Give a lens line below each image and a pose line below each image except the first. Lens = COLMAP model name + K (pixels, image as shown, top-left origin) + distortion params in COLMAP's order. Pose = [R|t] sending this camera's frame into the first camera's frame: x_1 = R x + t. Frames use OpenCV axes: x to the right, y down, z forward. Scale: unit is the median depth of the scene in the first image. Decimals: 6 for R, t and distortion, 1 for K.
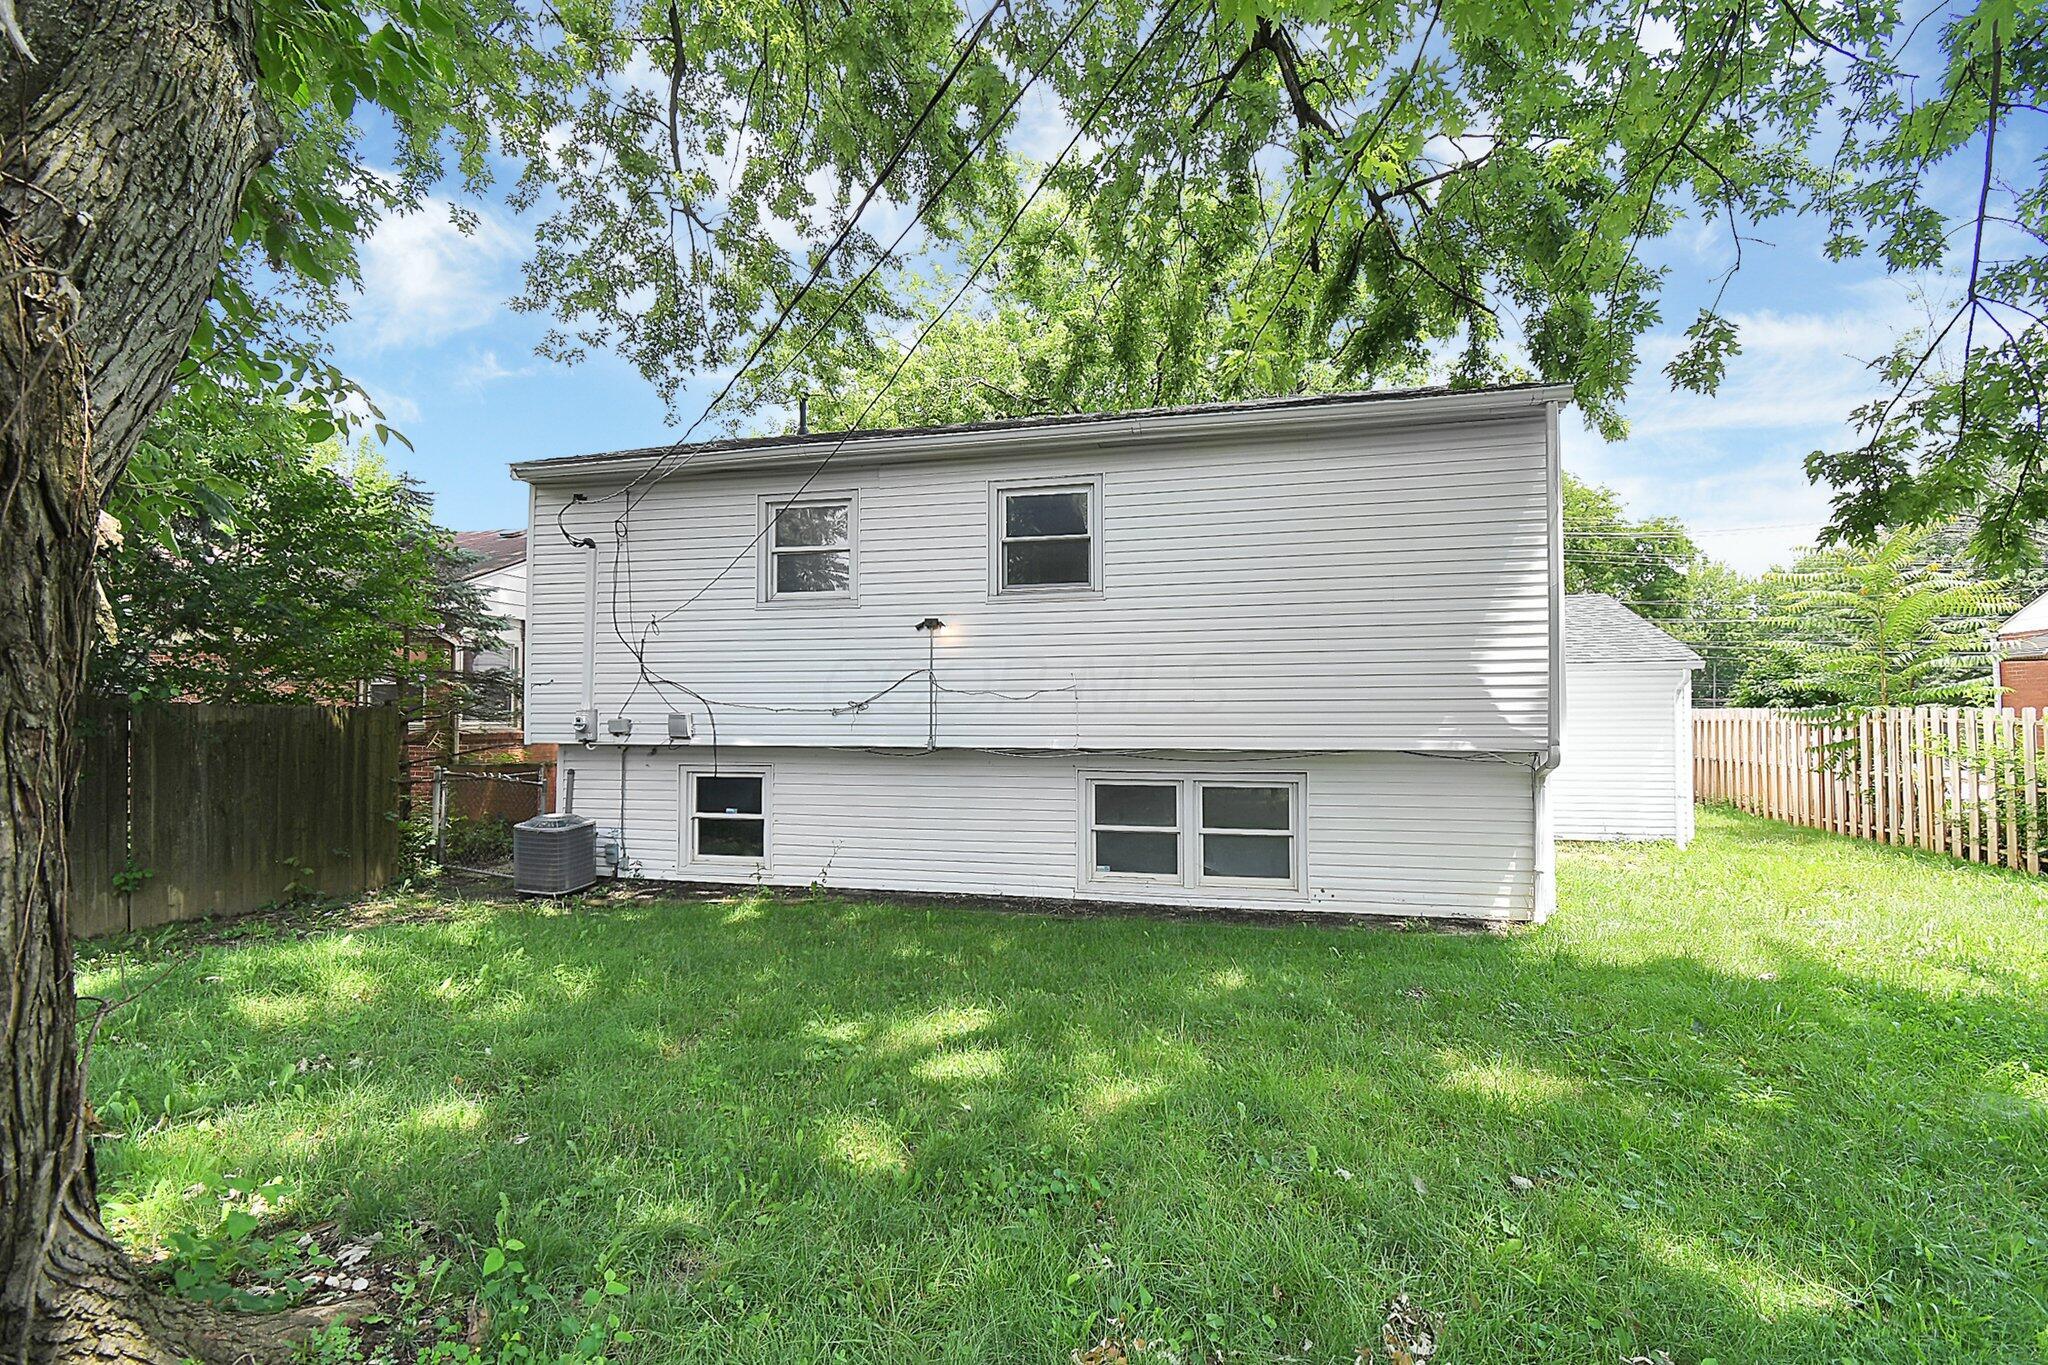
lens RADIAL K [[956.0, 0, 1018.2], [0, 956.0, 686.8], [0, 0, 1]] dist [0.009029, -0.011014]
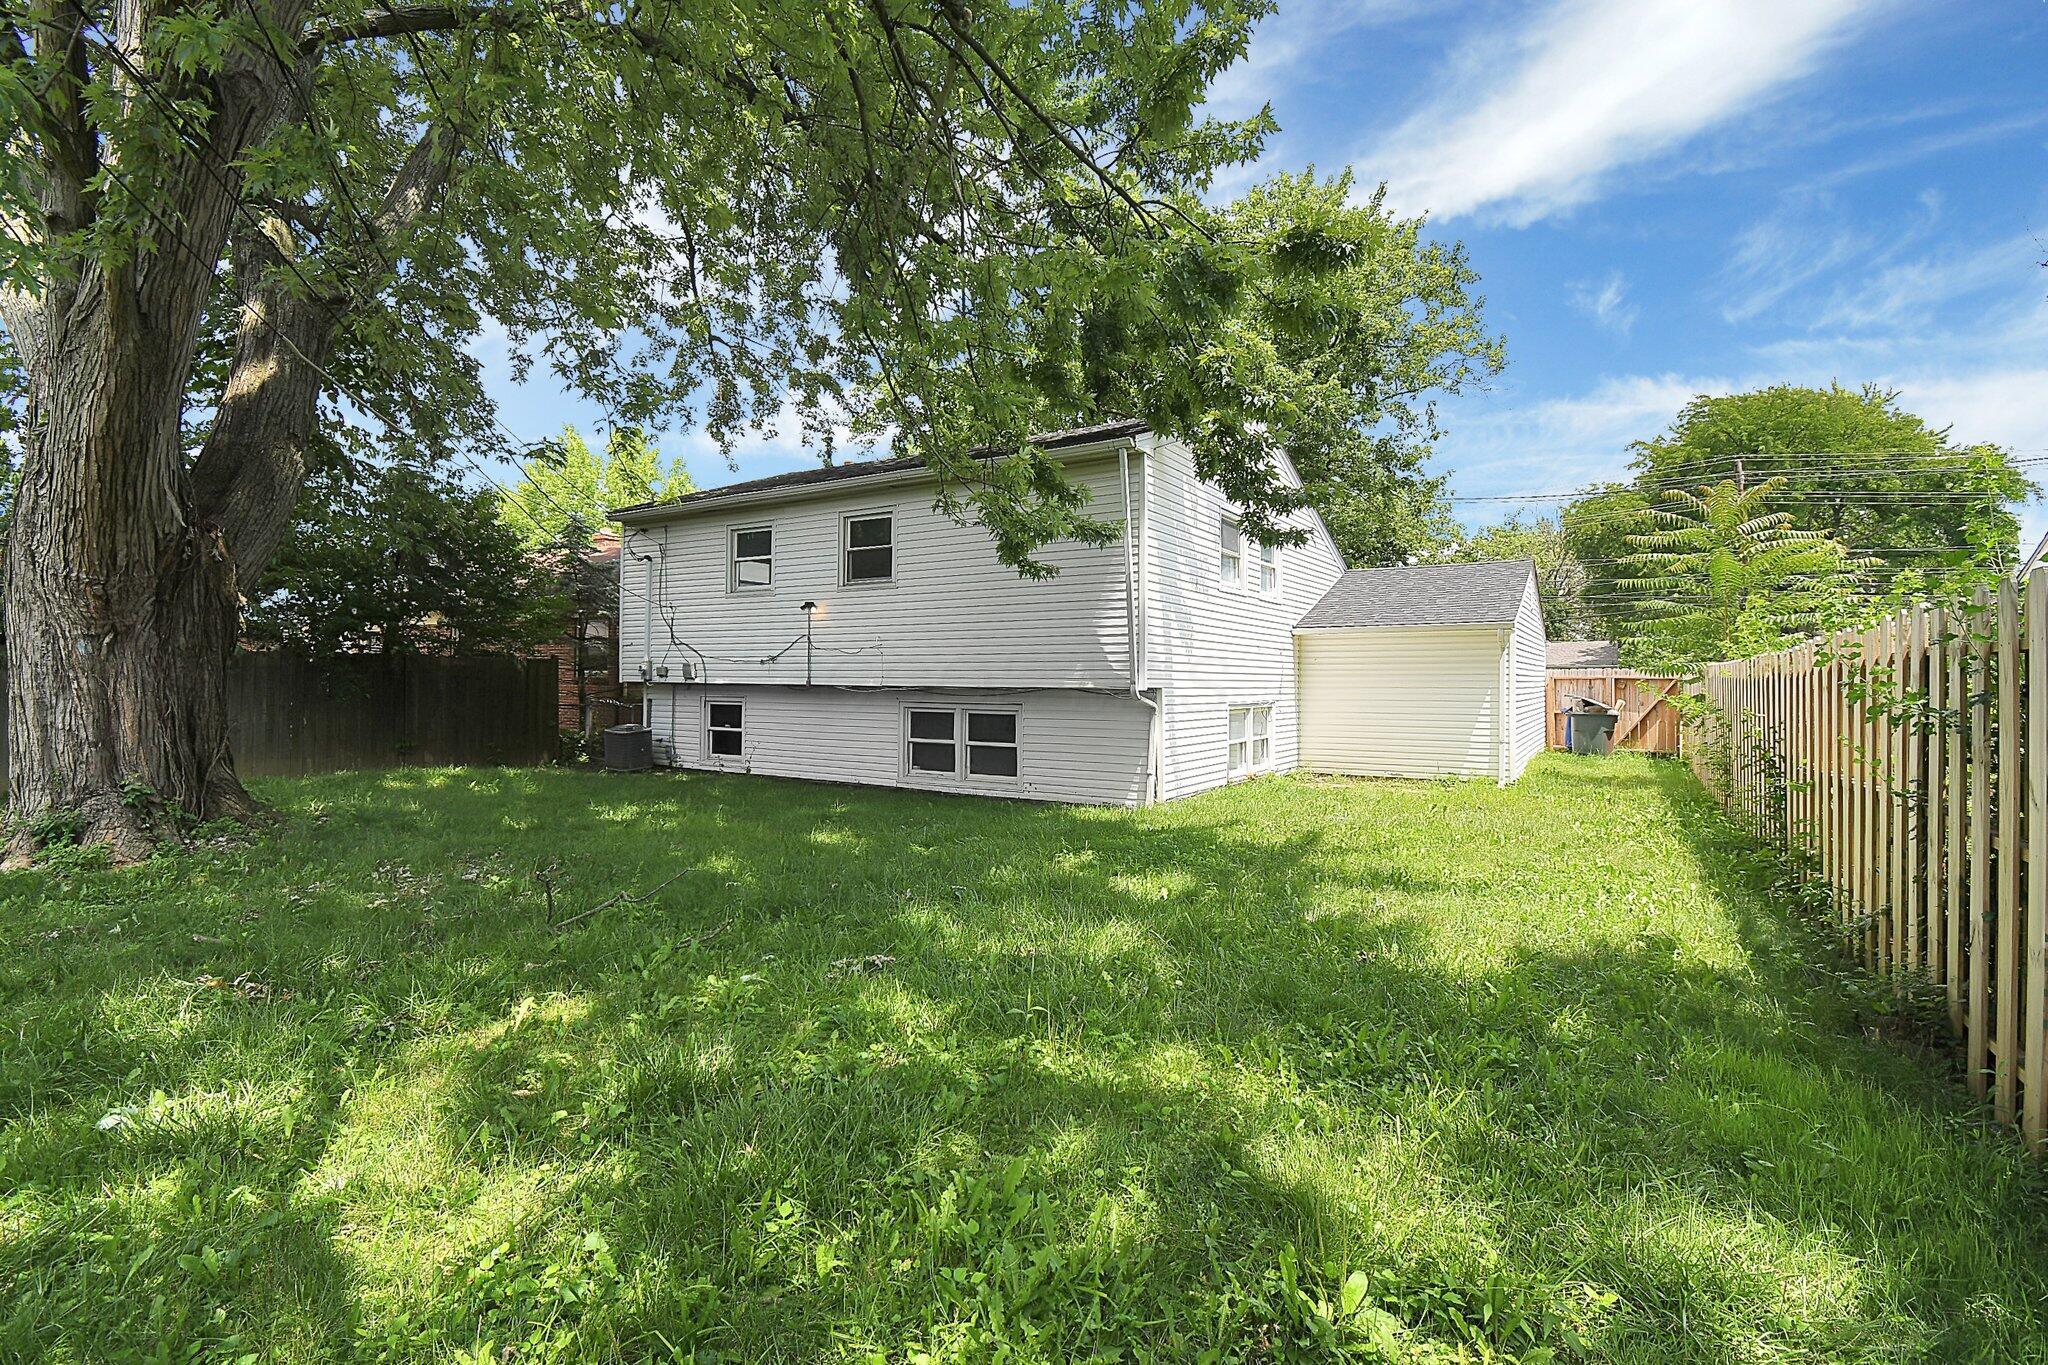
lens RADIAL K [[956.0, 0, 1030.0], [0, 956.0, 677.5], [0, 0, 1]] dist [0.009029, -0.011014]
pose [[0.945349, 0.006434, -0.325998, 0.747286], [0.002489, 0.999634, 0.026948, 0.009934], [0.326052, -0.026287, 0.944986, -0.349683]]
